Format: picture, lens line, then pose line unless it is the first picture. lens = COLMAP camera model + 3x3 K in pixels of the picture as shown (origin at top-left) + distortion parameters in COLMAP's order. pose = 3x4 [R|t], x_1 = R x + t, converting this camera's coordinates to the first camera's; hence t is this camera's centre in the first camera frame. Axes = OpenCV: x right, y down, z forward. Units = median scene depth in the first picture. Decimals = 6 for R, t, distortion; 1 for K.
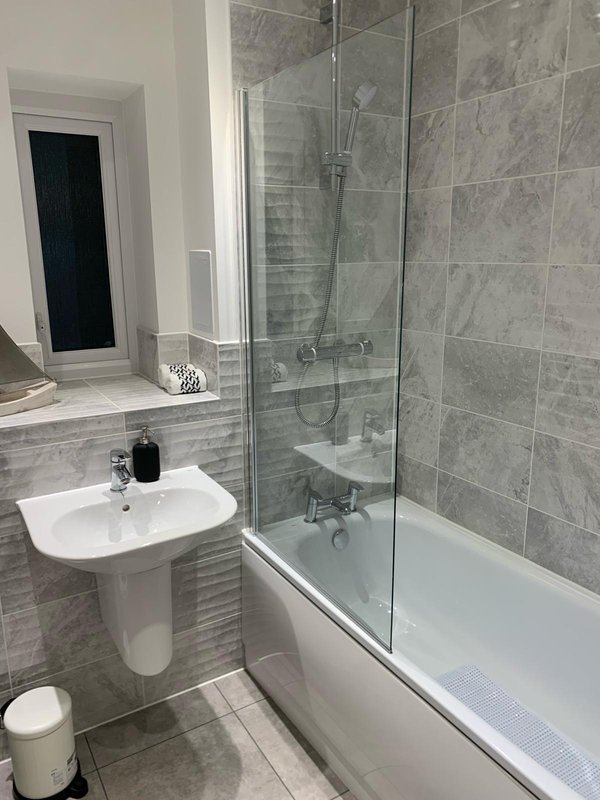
lens RADIAL K [[622.3, 0, 300.0], [0, 622.3, 400.0], [0, 0, 1]] dist [0.008305, -0.009816]
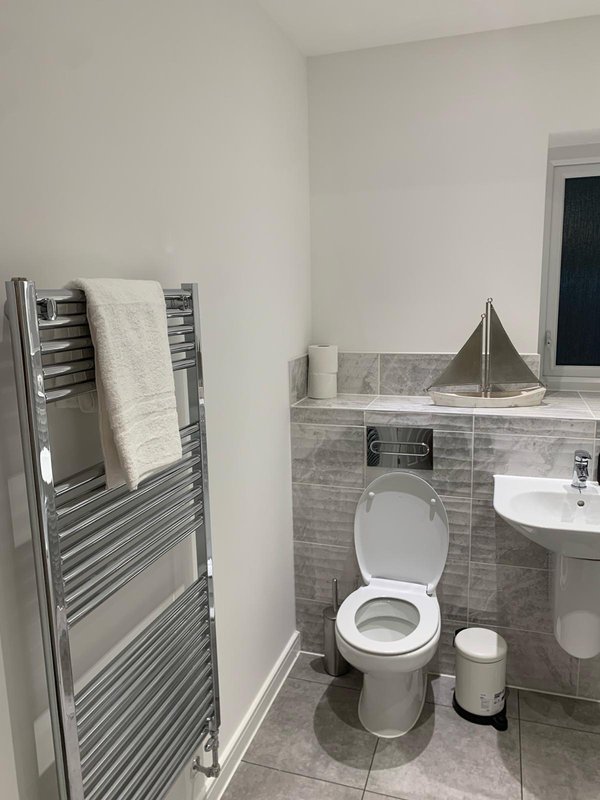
lens RADIAL K [[622.3, 0, 300.0], [0, 622.3, 400.0], [0, 0, 1]] dist [0.008305, -0.009816]
pose [[0.658224, 0.129314, -0.741633, 0.194649], [-0.163680, 0.986153, 0.026678, 0.041579], [0.734813, 0.103831, 0.670275, -0.144921]]
